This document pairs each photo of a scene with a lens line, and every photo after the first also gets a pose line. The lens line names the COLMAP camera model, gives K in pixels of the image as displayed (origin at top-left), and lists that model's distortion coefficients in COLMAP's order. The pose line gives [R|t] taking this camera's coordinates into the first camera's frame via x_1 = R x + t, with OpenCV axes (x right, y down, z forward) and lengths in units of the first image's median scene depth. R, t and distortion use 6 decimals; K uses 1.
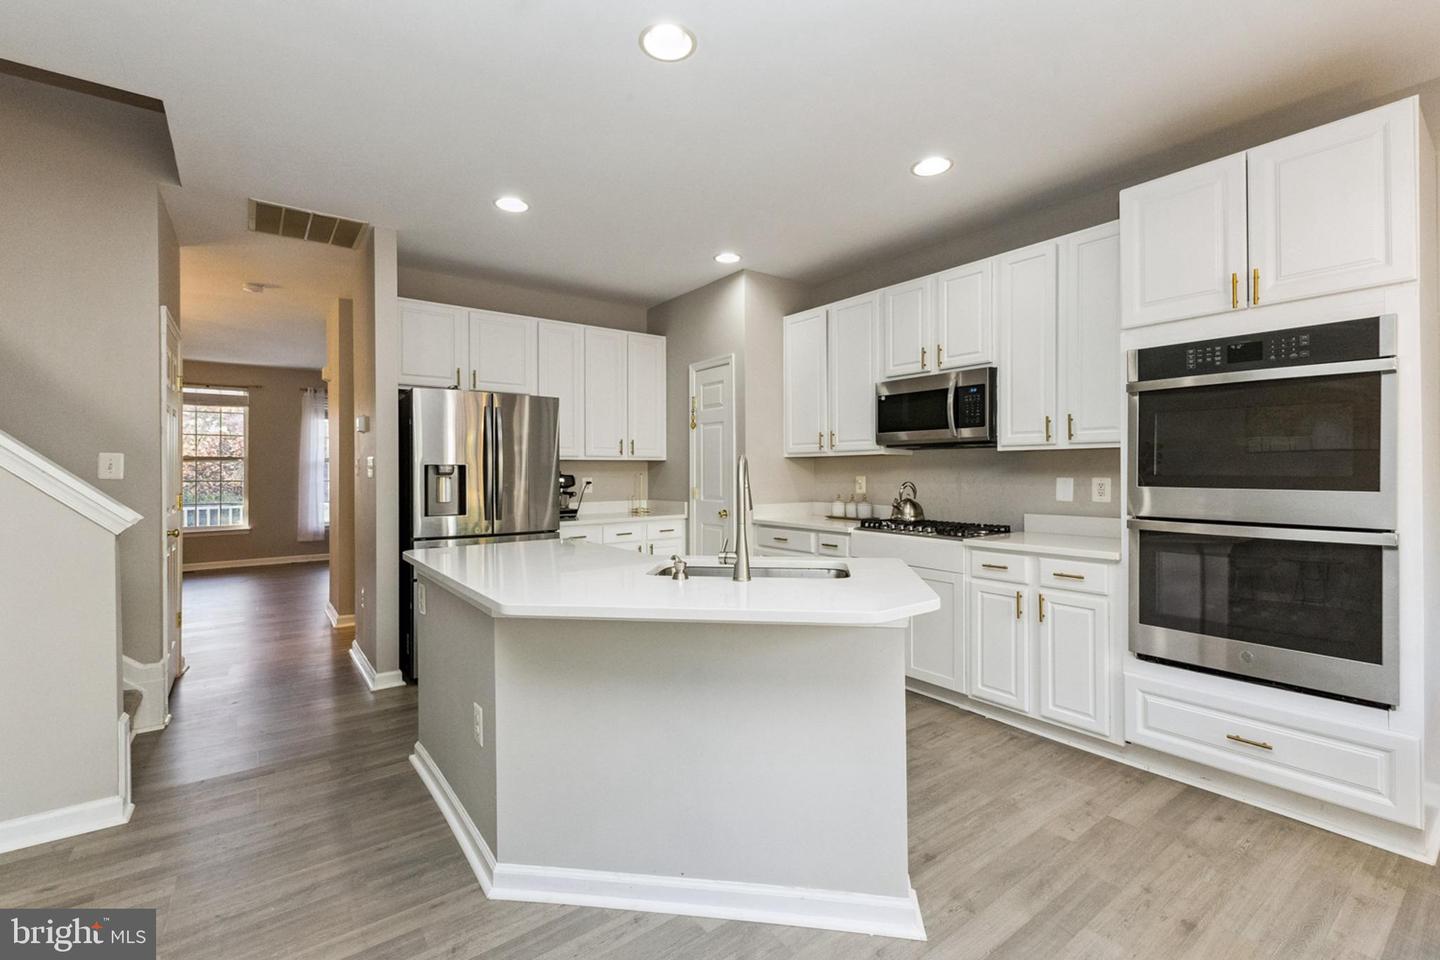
lens RADIAL K [[620.8, 0, 721.8], [0, 620.8, 474.1], [0, 0, 1]] dist [0.001570, 0.000377]
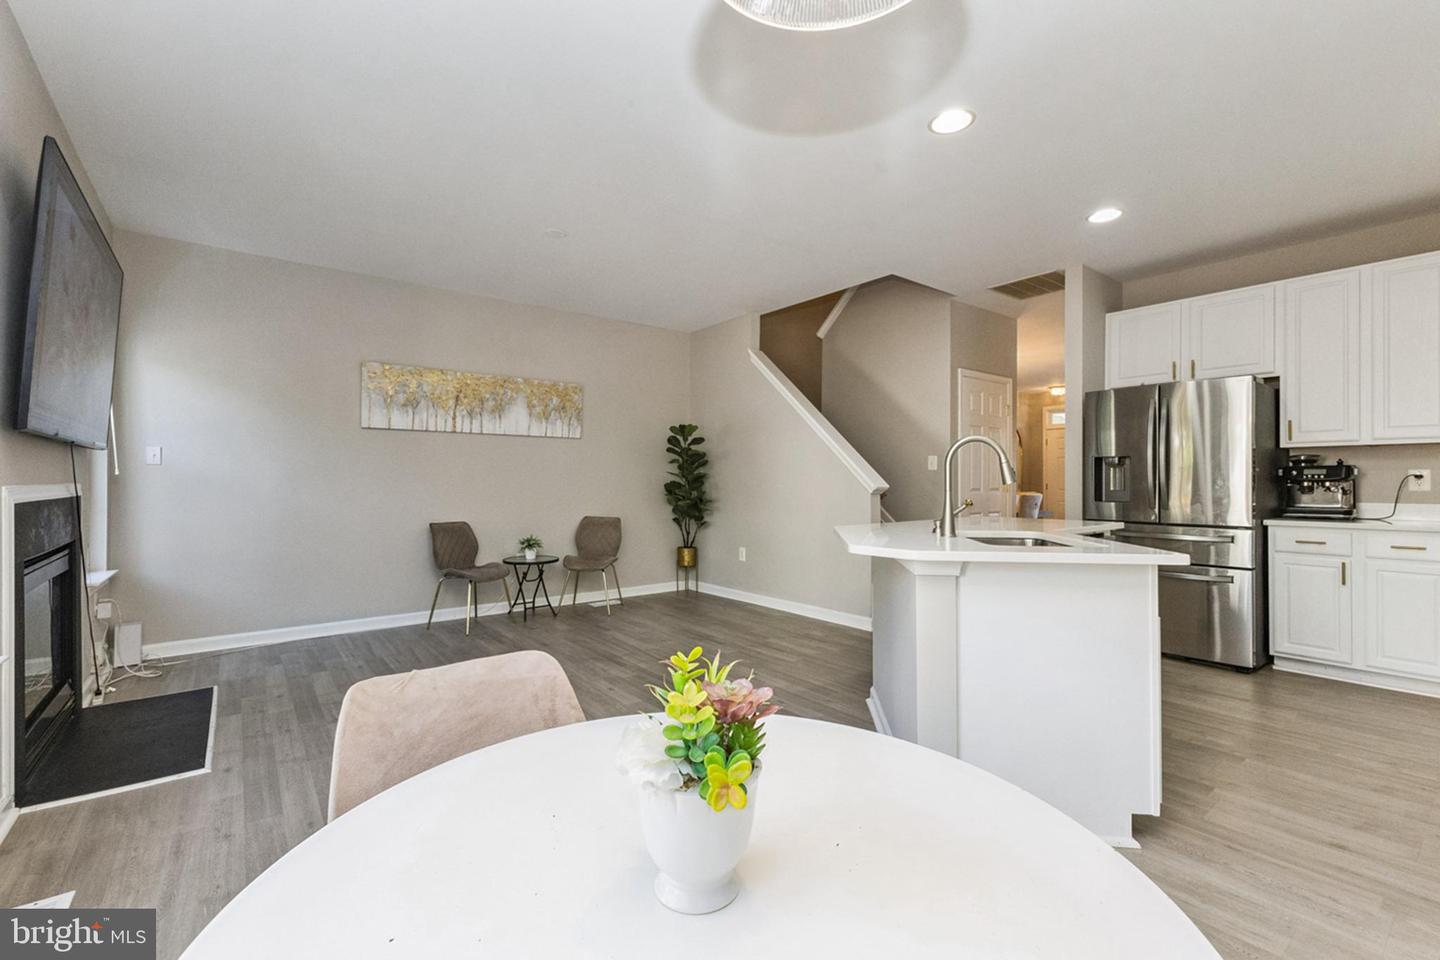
lens RADIAL K [[628.5, 0, 726.9], [0, 628.5, 465.6], [0, 0, 1]] dist [0.002206, -0.000017]
pose [[0.023063, -0.020758, -0.999519, 0.681002], [-0.004979, 0.999770, -0.020878, 0.029527], [0.999722, 0.005458, 0.022954, 0.273456]]
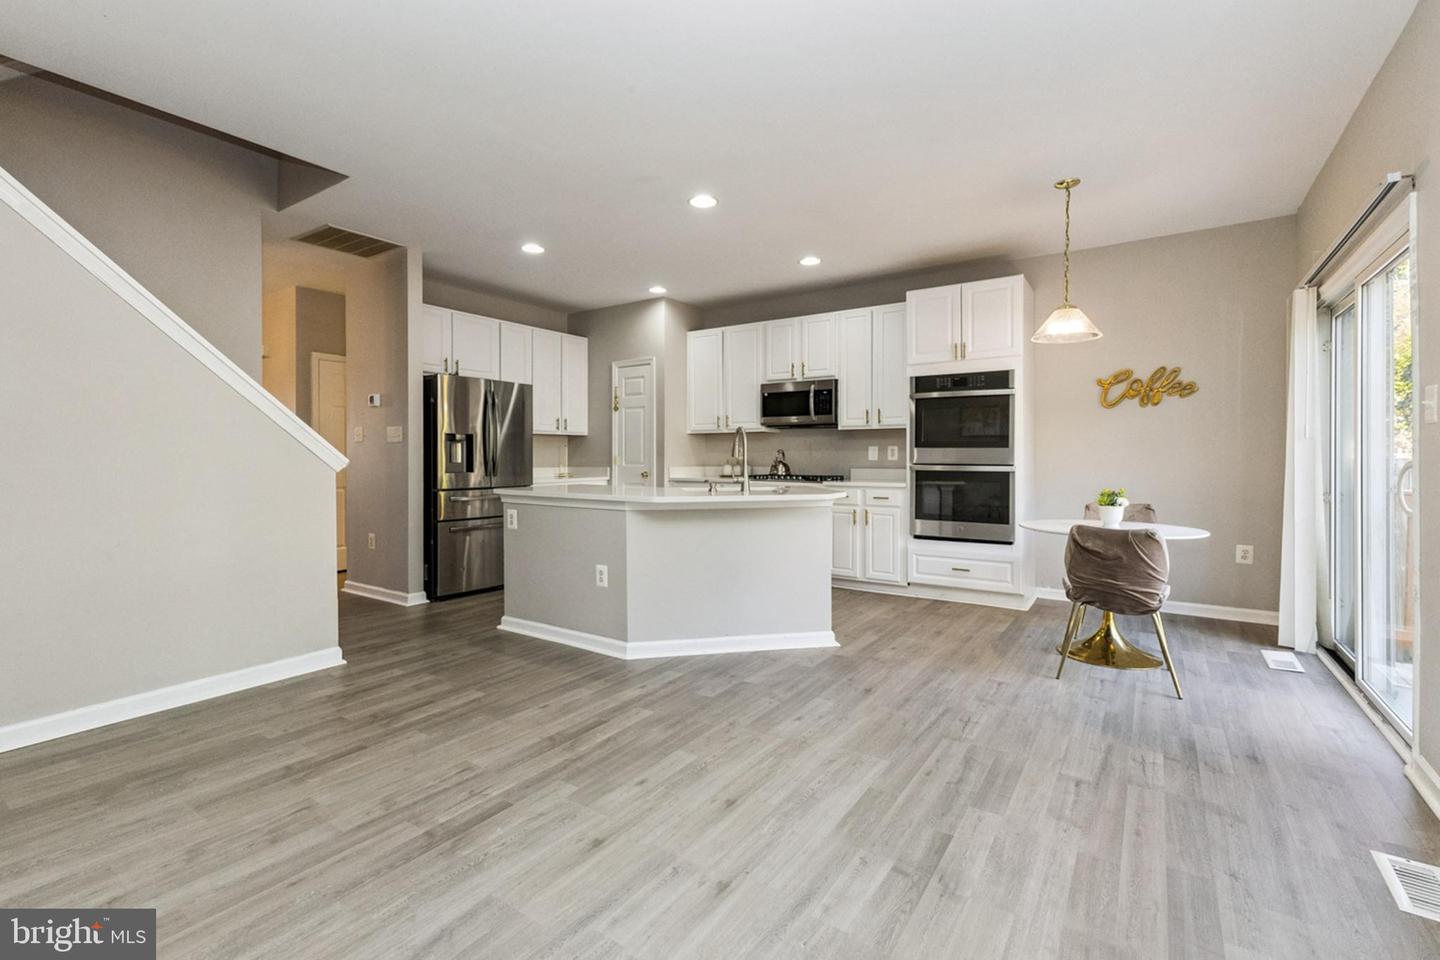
lens RADIAL K [[629.1, 0, 720.3], [0, 629.1, 460.0], [0, 0, 1]] dist [0.001730, 0.000295]
pose [[0.947138, 0.002023, 0.320819, -0.352316], [-0.002277, 0.999997, 0.000415, 0.038948], [-0.320817, -0.001123, 0.947140, -0.438363]]
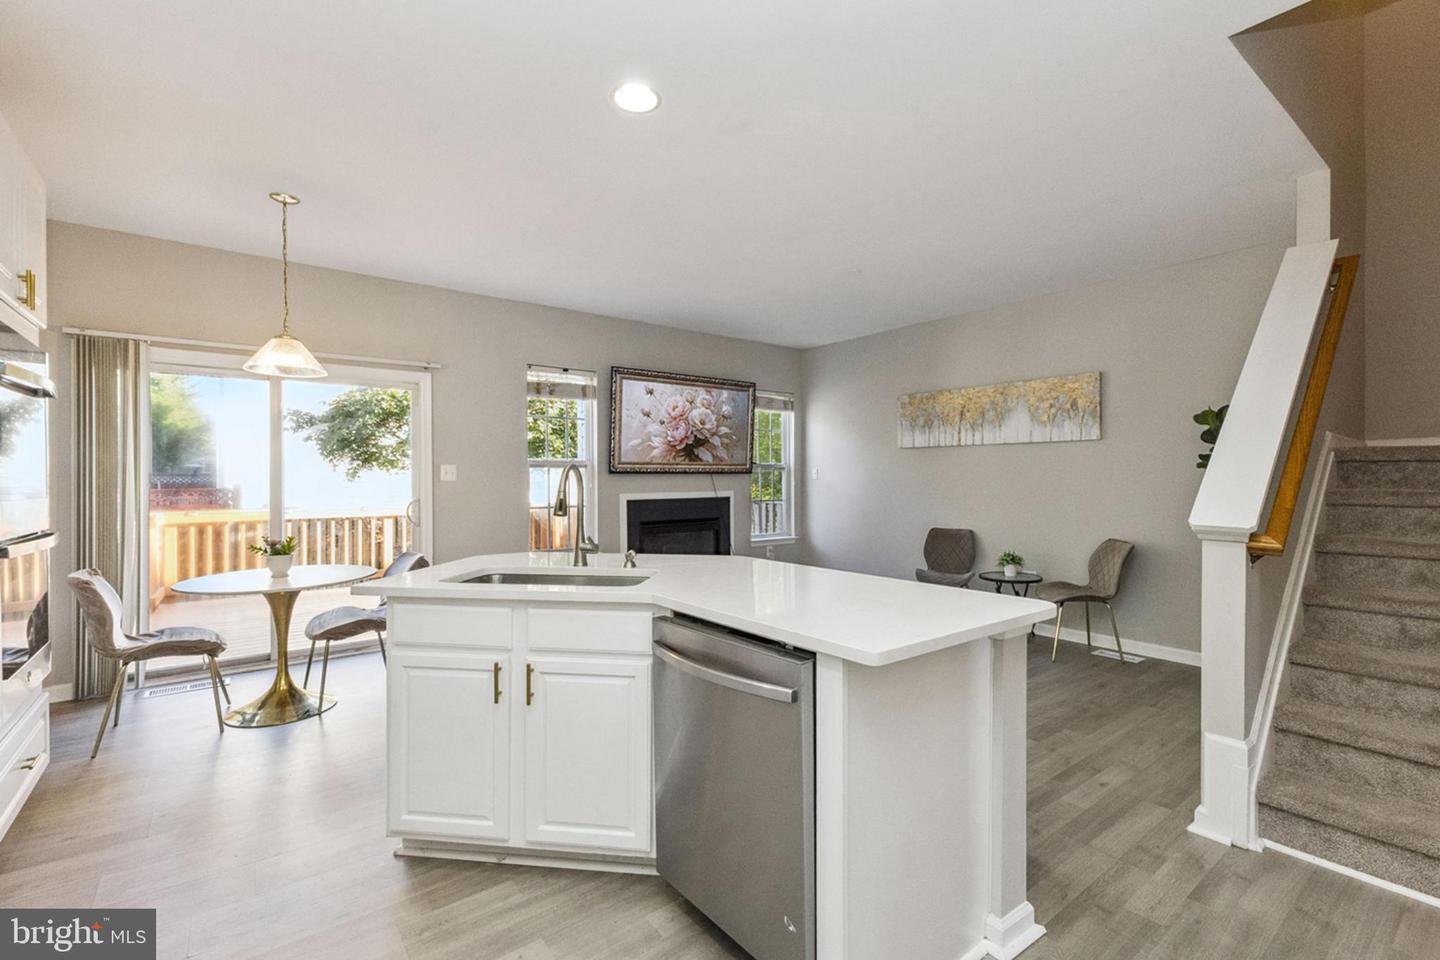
lens RADIAL K [[636.0, 0, 720.5], [0, 636.0, 474.3], [0, 0, 1]] dist [0.003399, 0.000271]
pose [[-0.999962, 0.006950, -0.005283, -0.127222], [0.006937, 0.999973, 0.002489, -0.009062], [0.005300, 0.002452, -0.999983, 1.193126]]
